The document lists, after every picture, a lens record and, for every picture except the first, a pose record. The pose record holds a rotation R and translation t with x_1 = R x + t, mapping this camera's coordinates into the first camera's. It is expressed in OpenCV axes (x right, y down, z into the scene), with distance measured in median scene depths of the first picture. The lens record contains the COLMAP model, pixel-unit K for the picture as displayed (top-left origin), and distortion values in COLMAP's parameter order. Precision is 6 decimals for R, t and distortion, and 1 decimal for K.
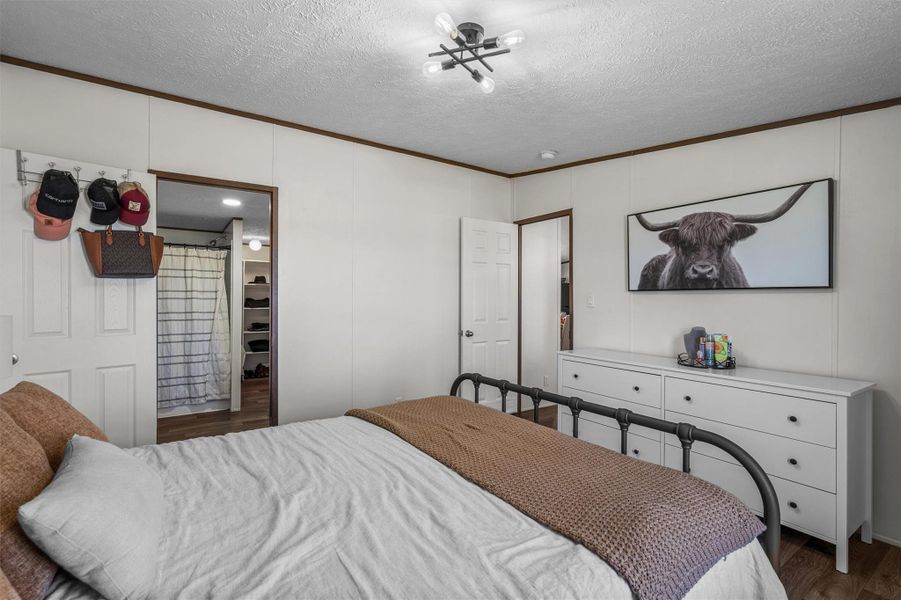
lens RADIAL K [[419.3, 0, 443.7], [0, 419.3, 298.6], [0, 0, 1]] dist [-0.000317, 0.000115]
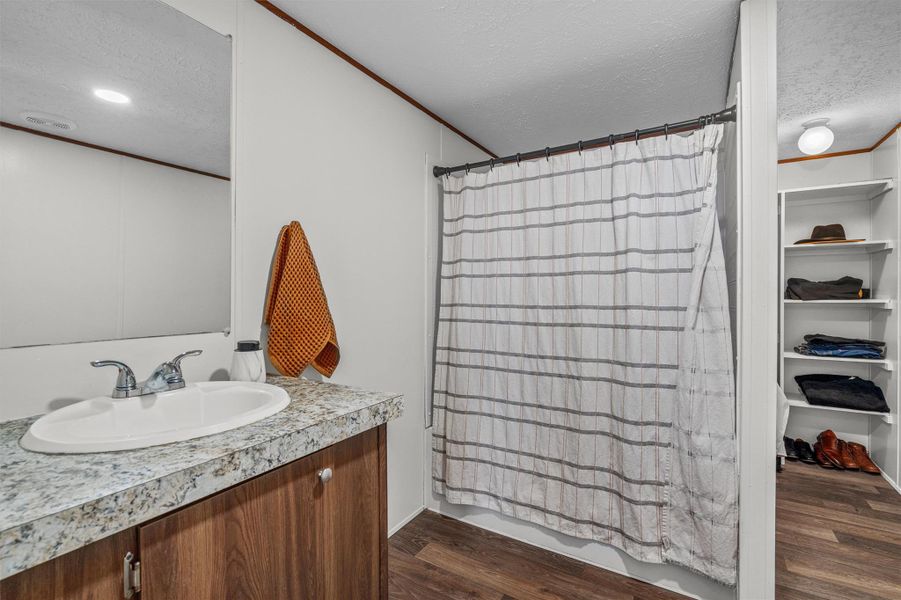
lens RADIAL K [[419.3, 0, 443.7], [0, 419.3, 298.6], [0, 0, 1]] dist [-0.000317, 0.000115]
pose [[0.433032, -0.004991, -0.901365, -0.324220], [0.009561, 0.999954, -0.000943, 0.023314], [0.901328, -0.008210, 0.433060, 0.674668]]
